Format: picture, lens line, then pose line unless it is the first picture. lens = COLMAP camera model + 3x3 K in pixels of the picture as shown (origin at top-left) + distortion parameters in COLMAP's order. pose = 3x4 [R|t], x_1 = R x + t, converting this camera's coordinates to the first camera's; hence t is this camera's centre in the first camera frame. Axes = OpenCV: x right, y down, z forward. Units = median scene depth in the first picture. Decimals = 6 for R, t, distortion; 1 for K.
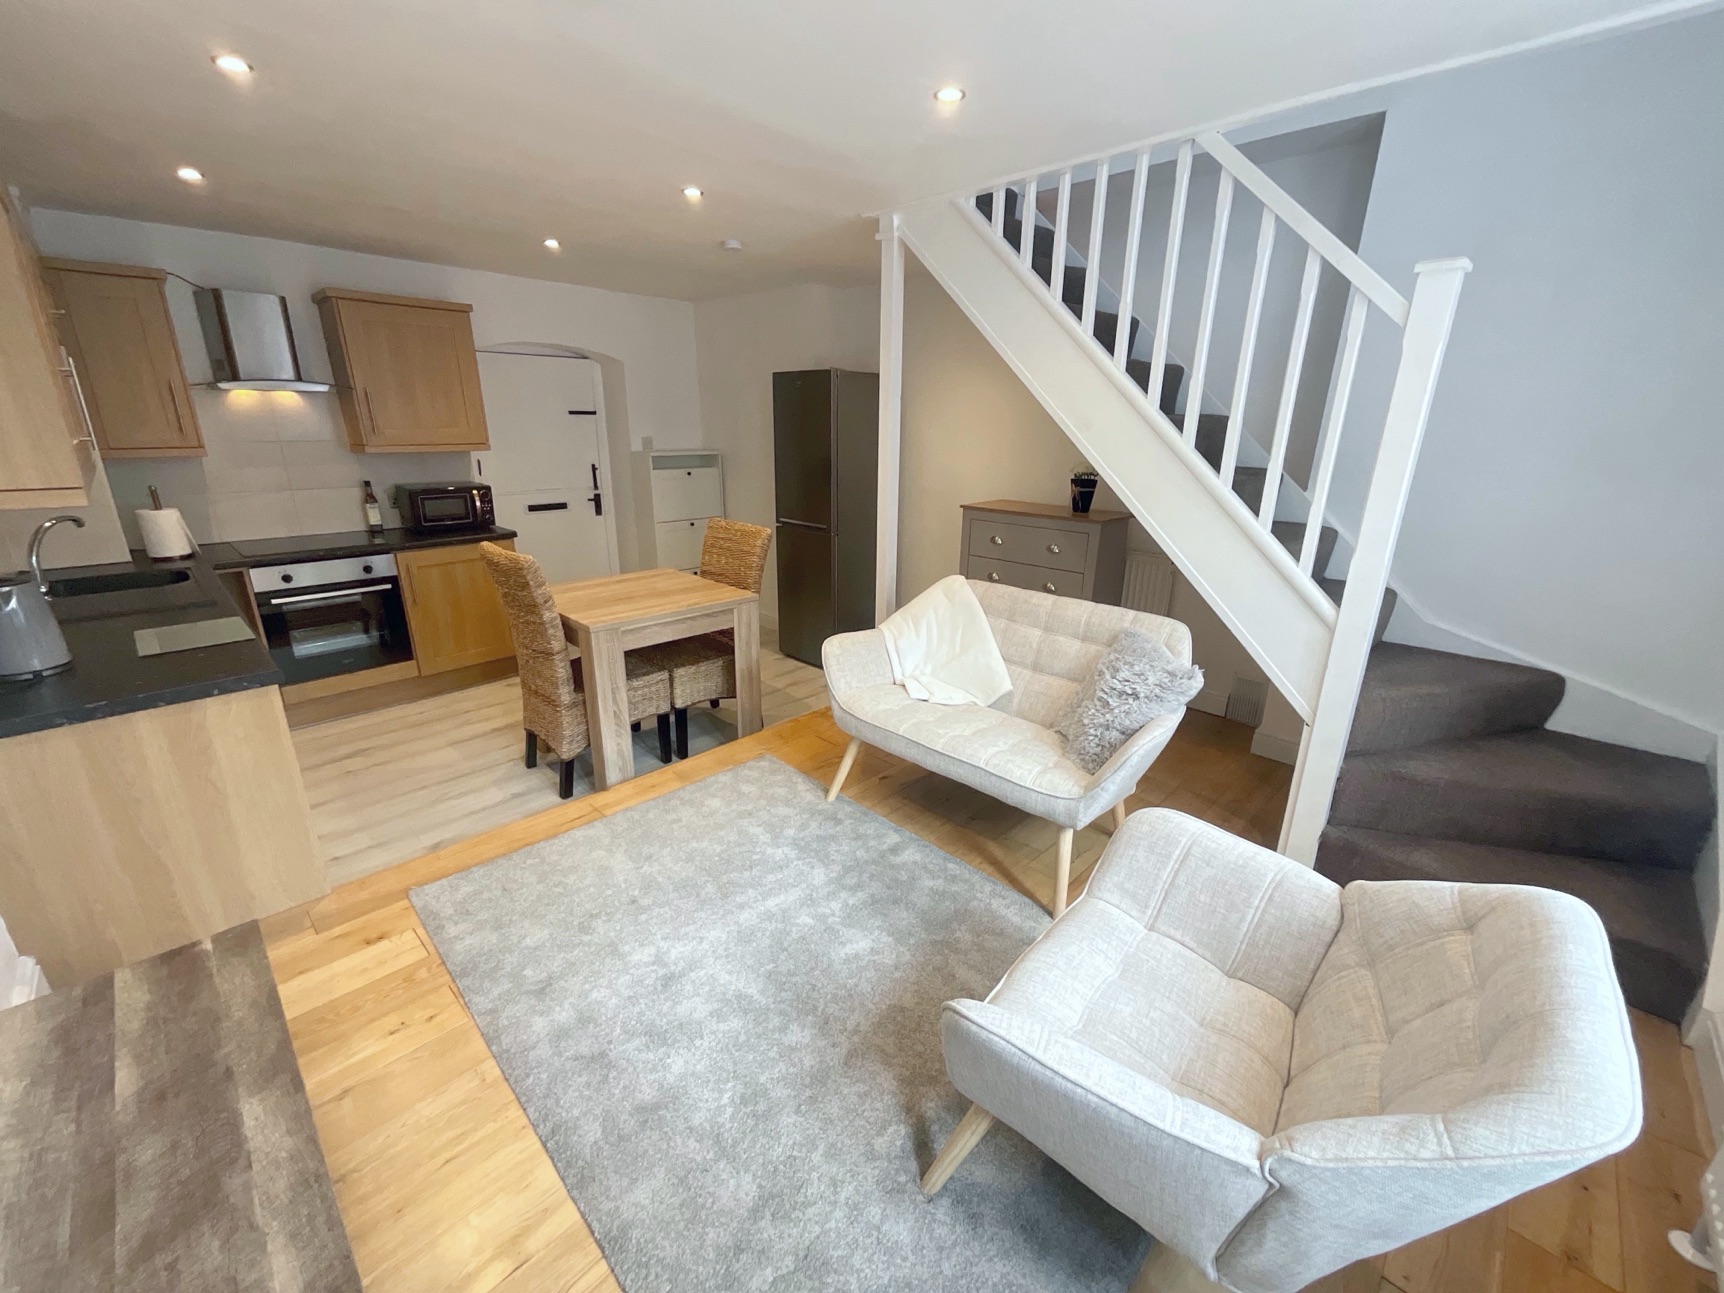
lens RADIAL K [[702.7, 0, 857.1], [0, 702.7, 643.1], [0, 0, 1]] dist [0.002880, 0.000460]
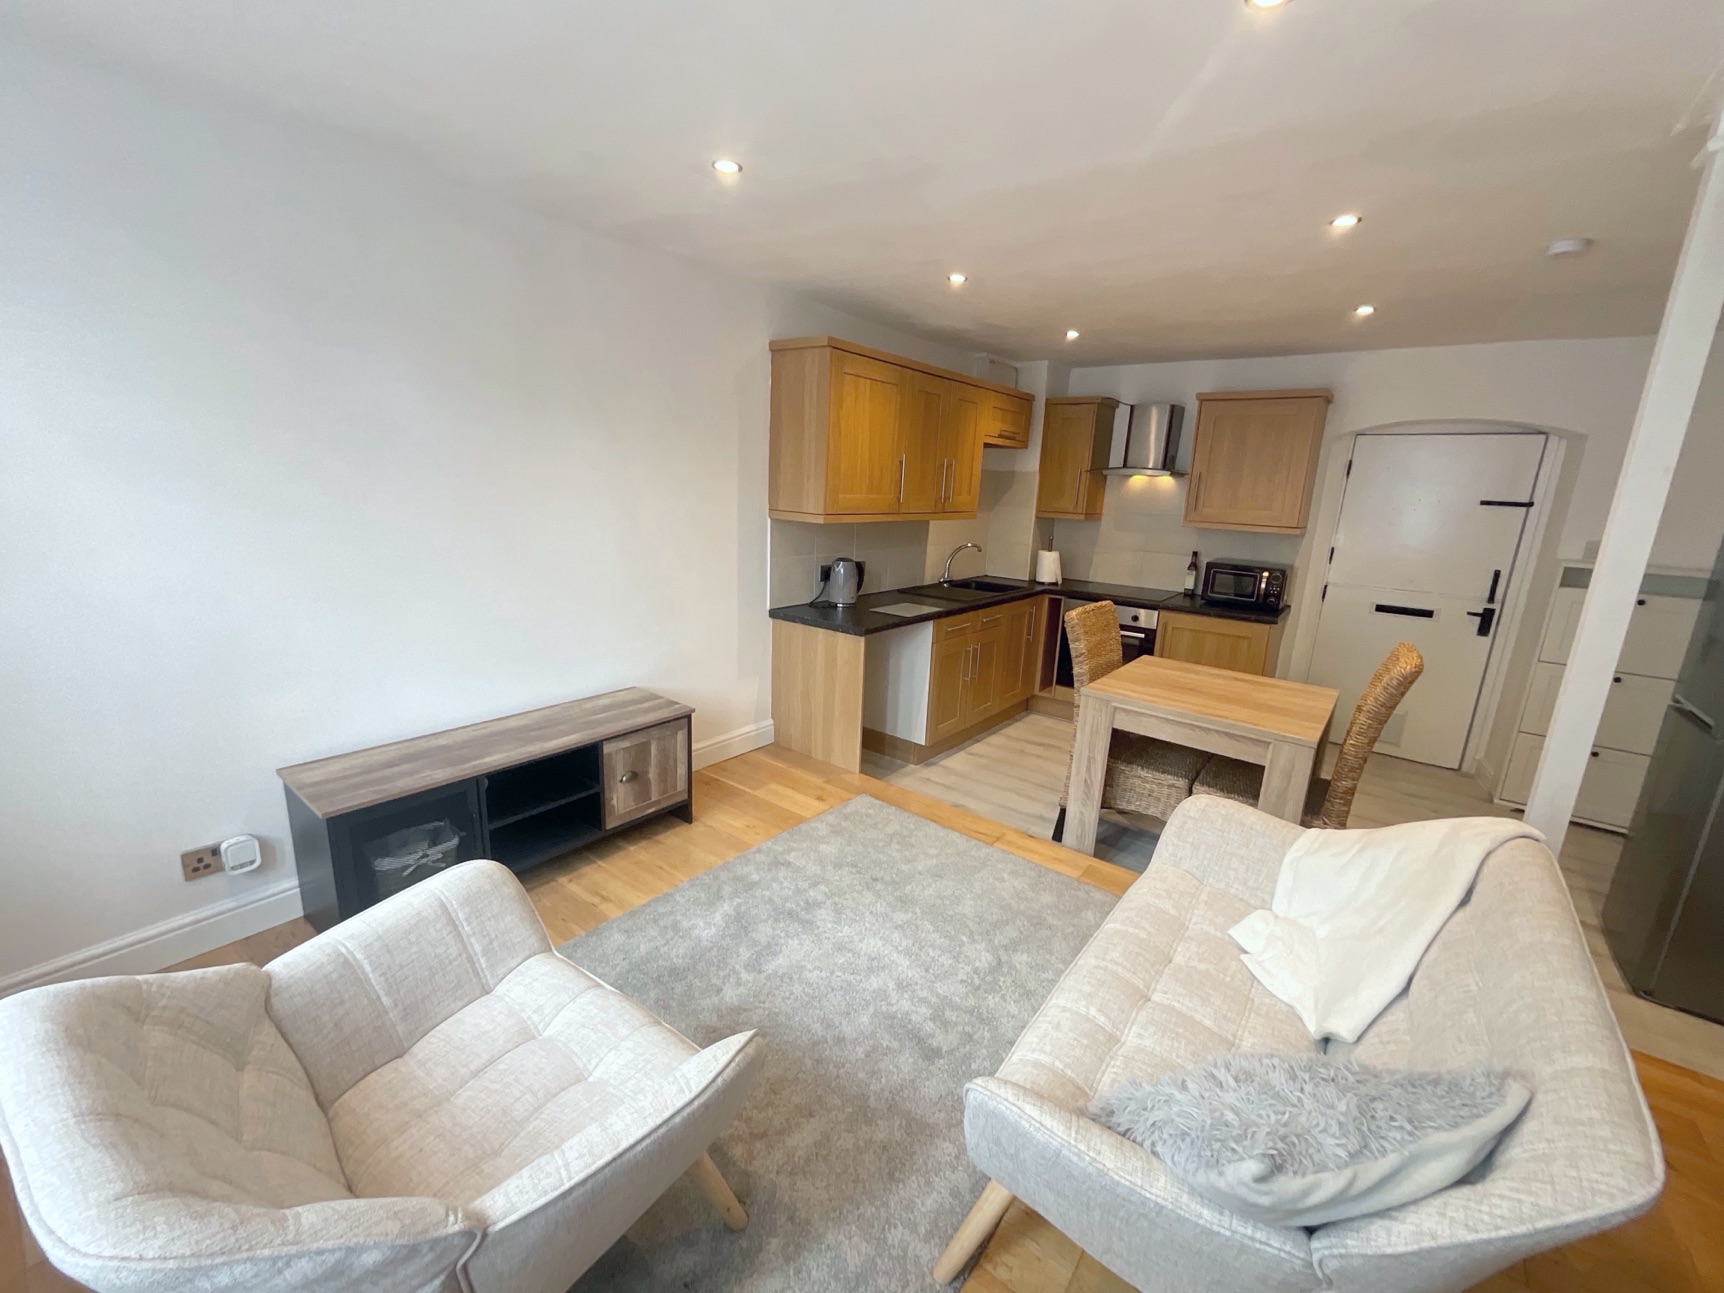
lens RADIAL K [[701.1, 0, 863.2], [0, 701.1, 644.5], [0, 0, 1]] dist [0.001640, 0.000469]
pose [[0.119107, 0.222108, -0.967720, 0.508598], [-0.342298, 0.924091, 0.169964, -0.133256], [0.932012, 0.311004, 0.186093, 0.439398]]
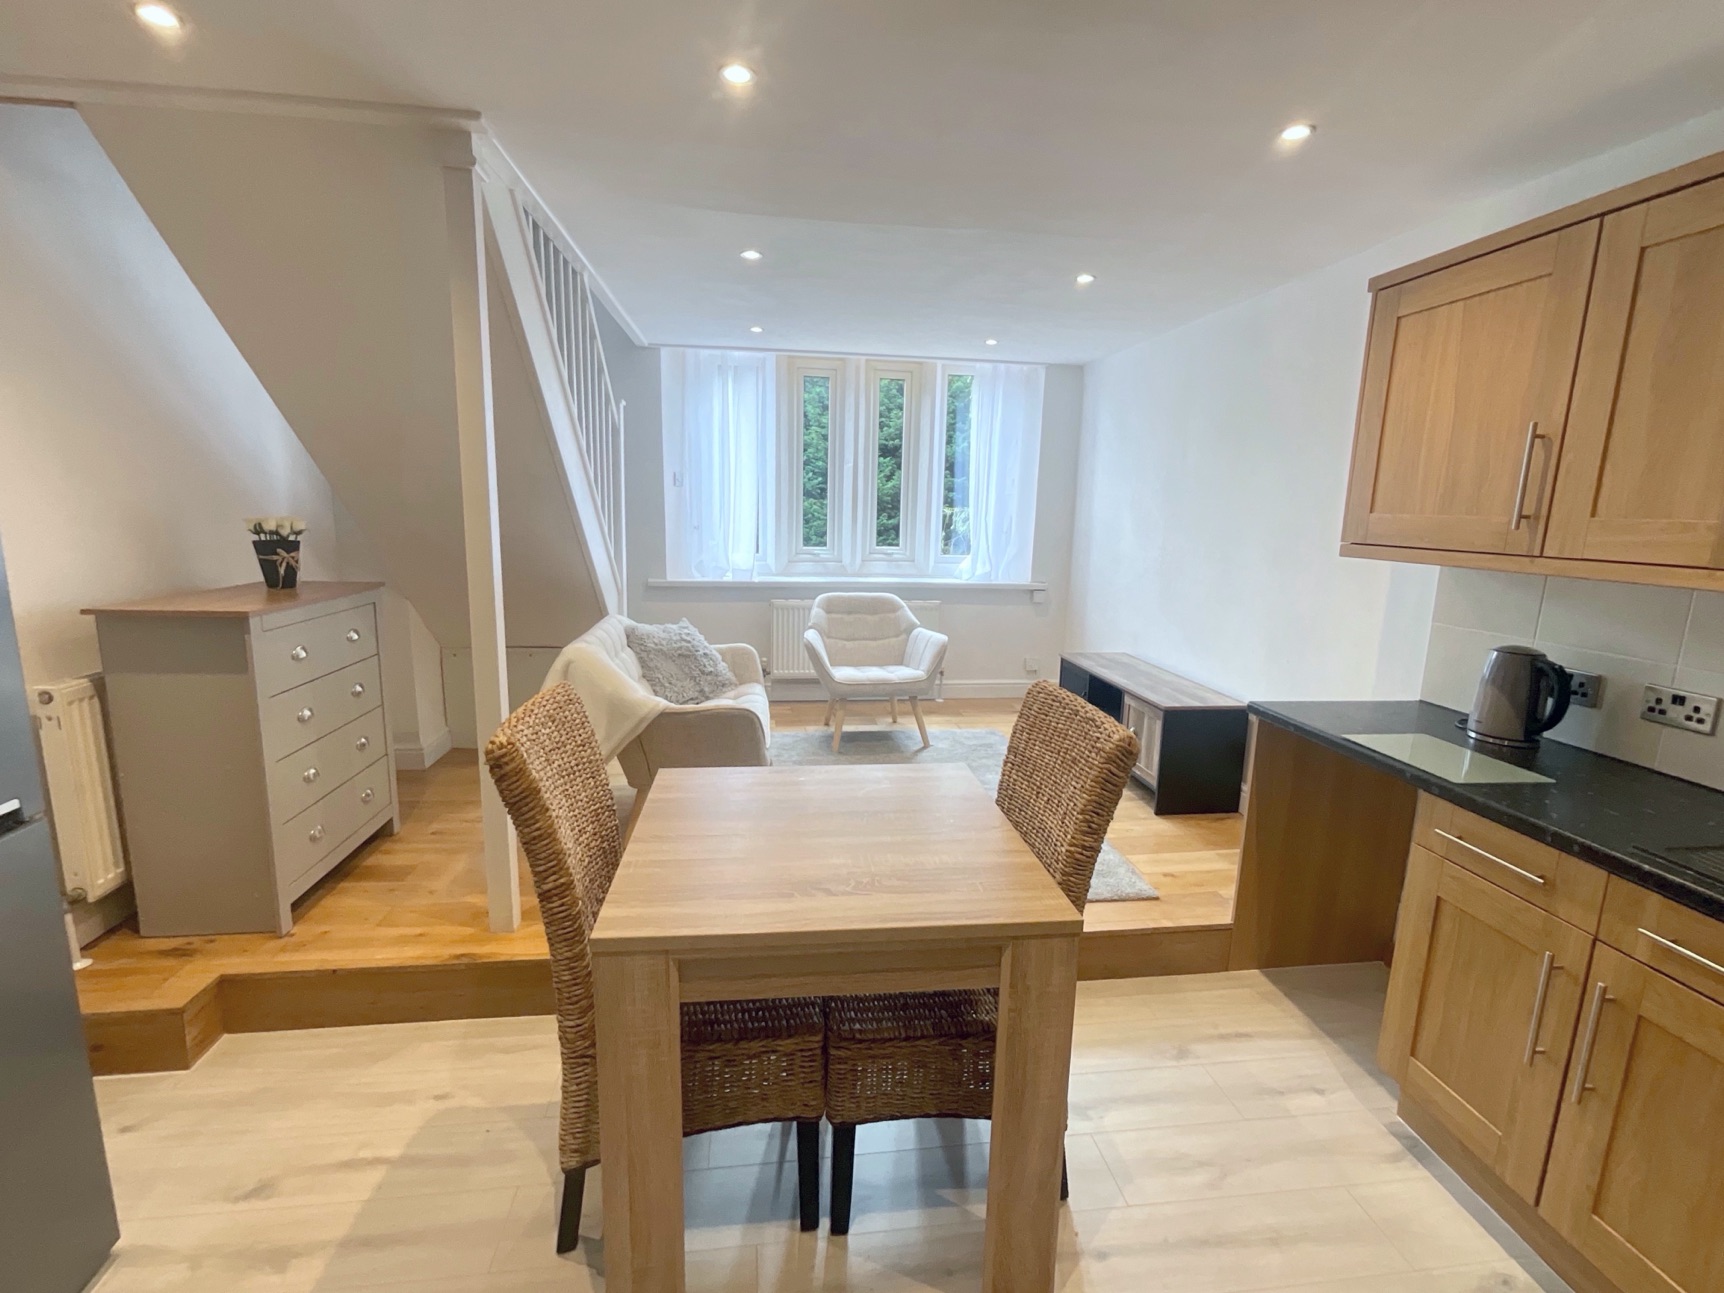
lens RADIAL K [[782.6, 0, 863.5], [0, 782.6, 644.3], [0, 0, 1]] dist [0.003047, 0.001285]
pose [[-0.788013, -0.141726, 0.599124, -0.675203], [0.151338, 0.898692, 0.411642, -0.419588], [-0.596769, 0.415049, -0.686732, 1.390577]]
